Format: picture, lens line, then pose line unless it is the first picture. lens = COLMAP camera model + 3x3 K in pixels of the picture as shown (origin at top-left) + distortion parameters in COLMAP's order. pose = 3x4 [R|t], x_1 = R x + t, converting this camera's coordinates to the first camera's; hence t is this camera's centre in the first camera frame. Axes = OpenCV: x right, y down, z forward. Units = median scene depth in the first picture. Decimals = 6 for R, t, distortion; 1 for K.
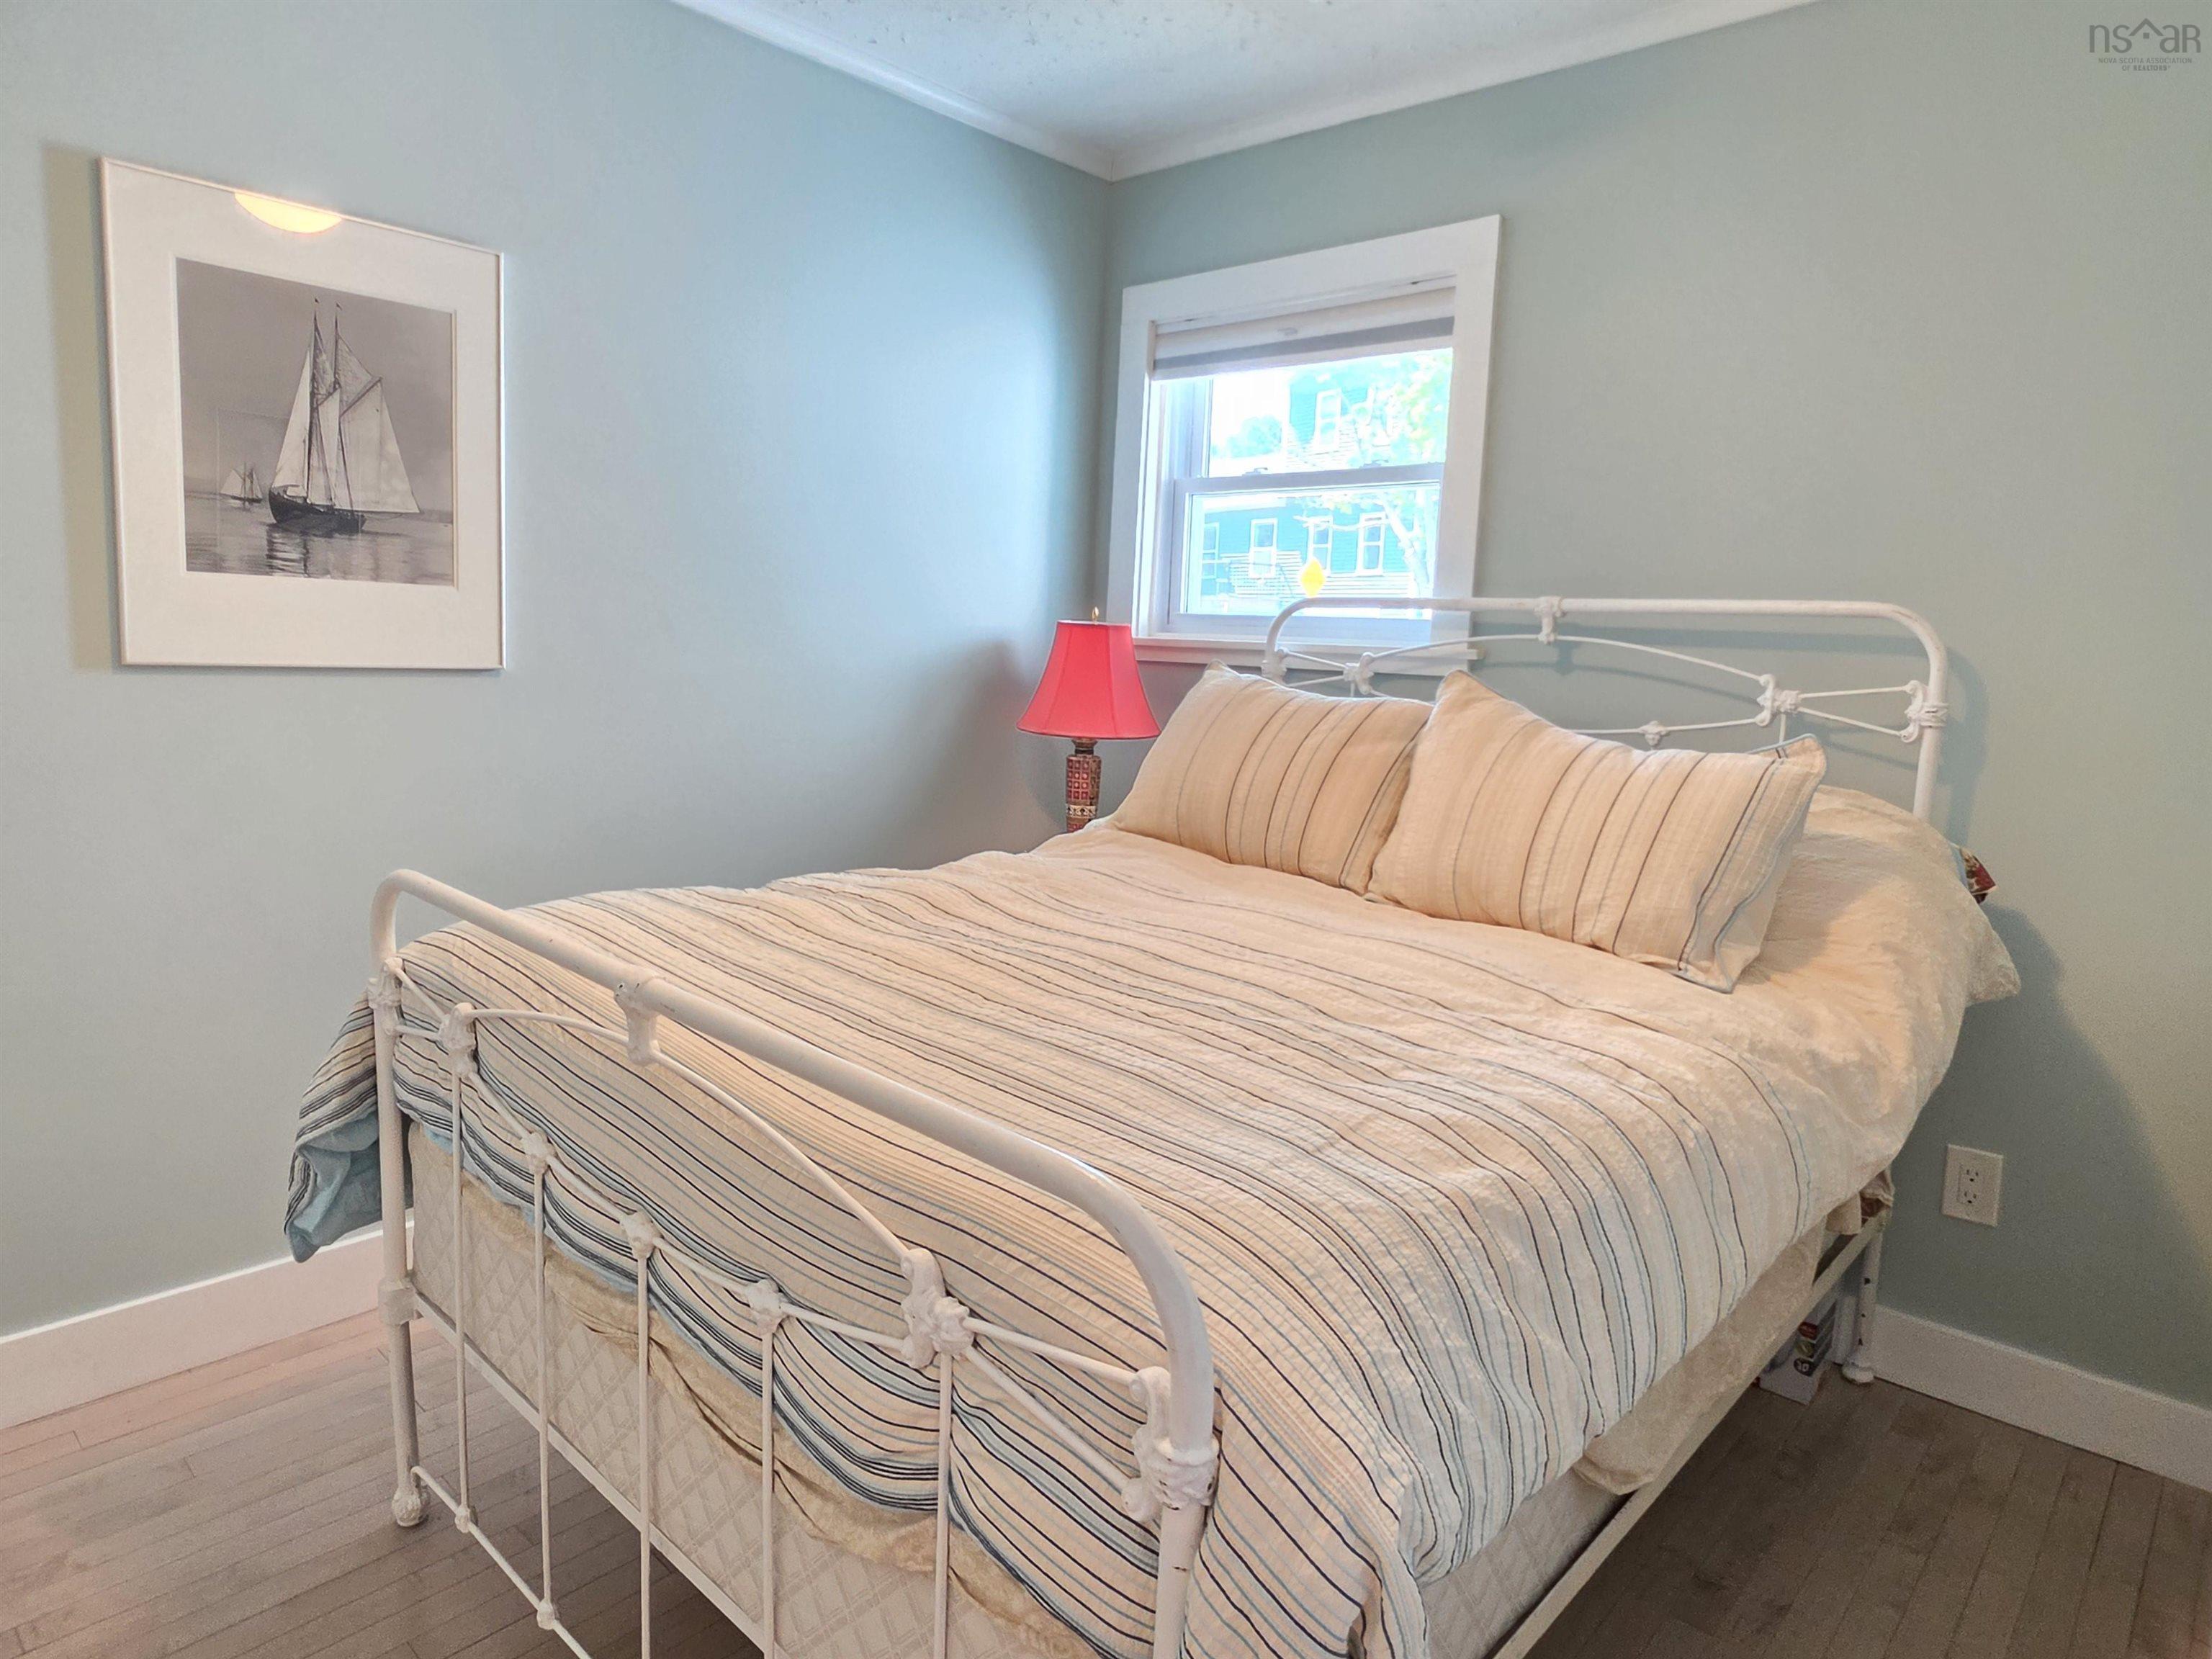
lens RADIAL K [[1311.5, 0, 1097.4], [0, 1311.5, 820.0], [0, 0, 1]] dist [0.002002, 0.001587]
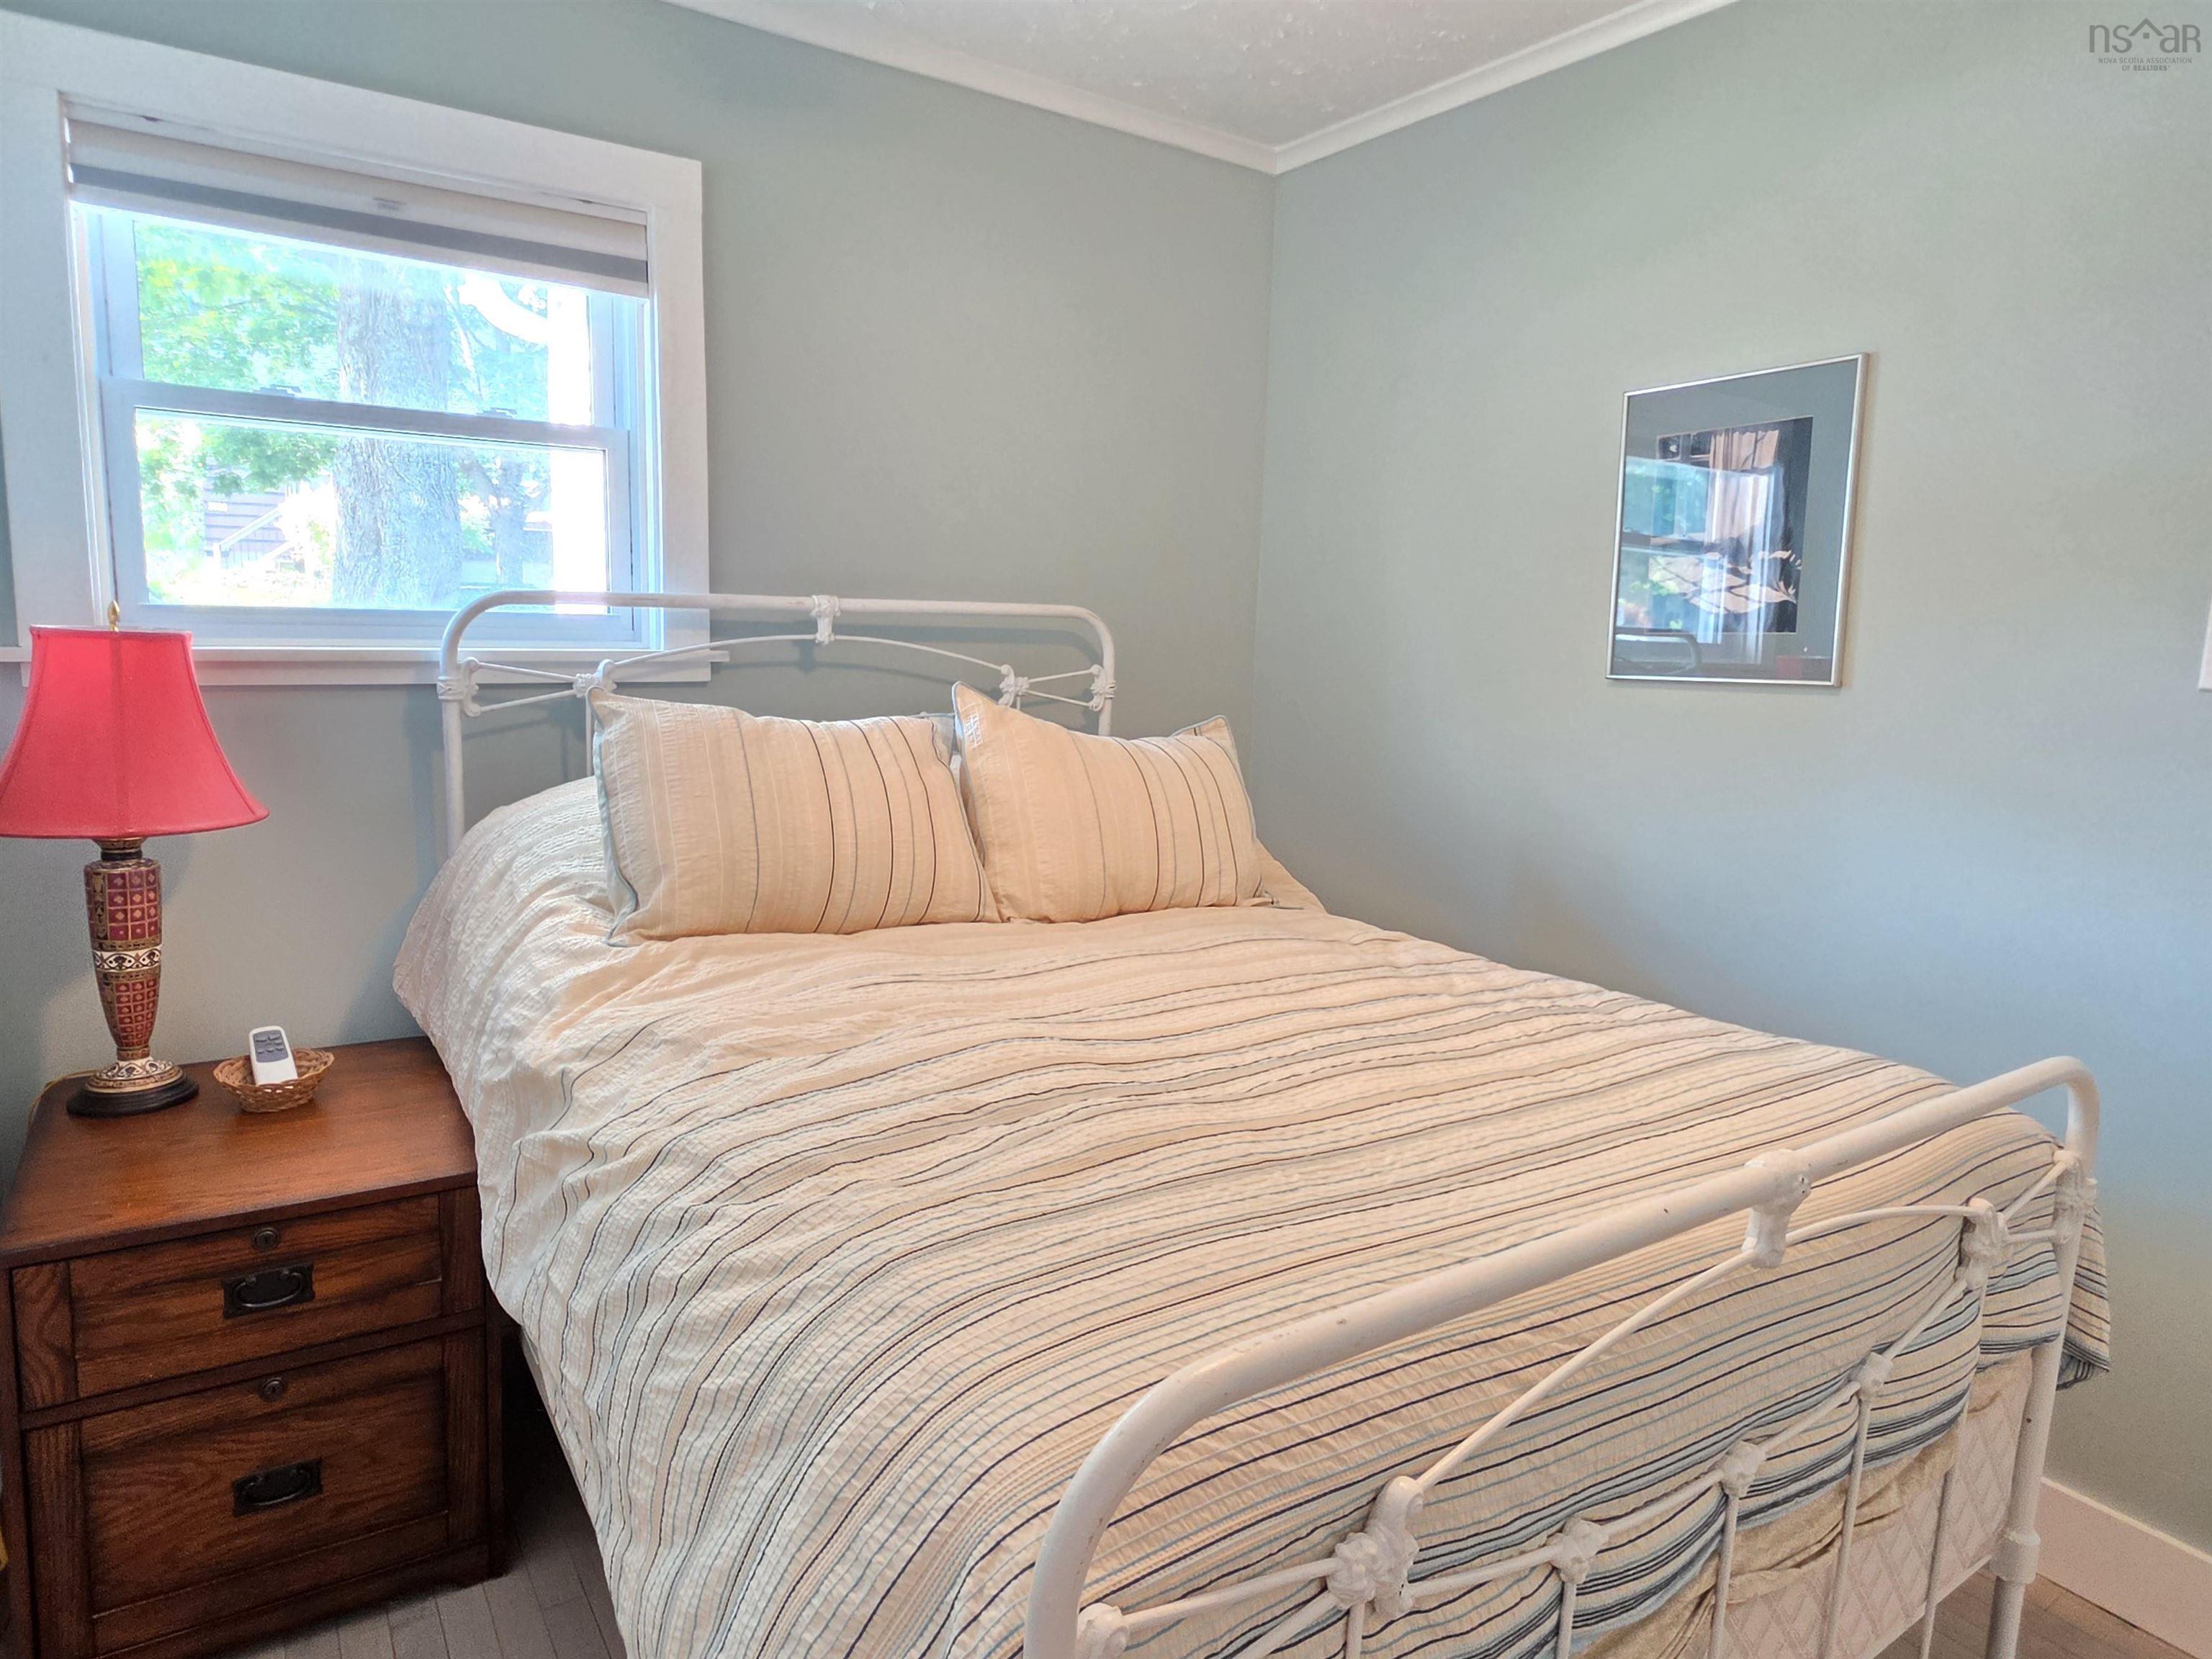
lens RADIAL K [[1311.5, 0, 1097.4], [0, 1311.5, 820.0], [0, 0, 1]] dist [0.002002, 0.001587]
pose [[0.229063, -0.180515, 0.956527, -0.390179], [0.119547, 0.980433, 0.156398, -0.090433], [-0.966043, 0.078525, 0.246161, 0.384003]]
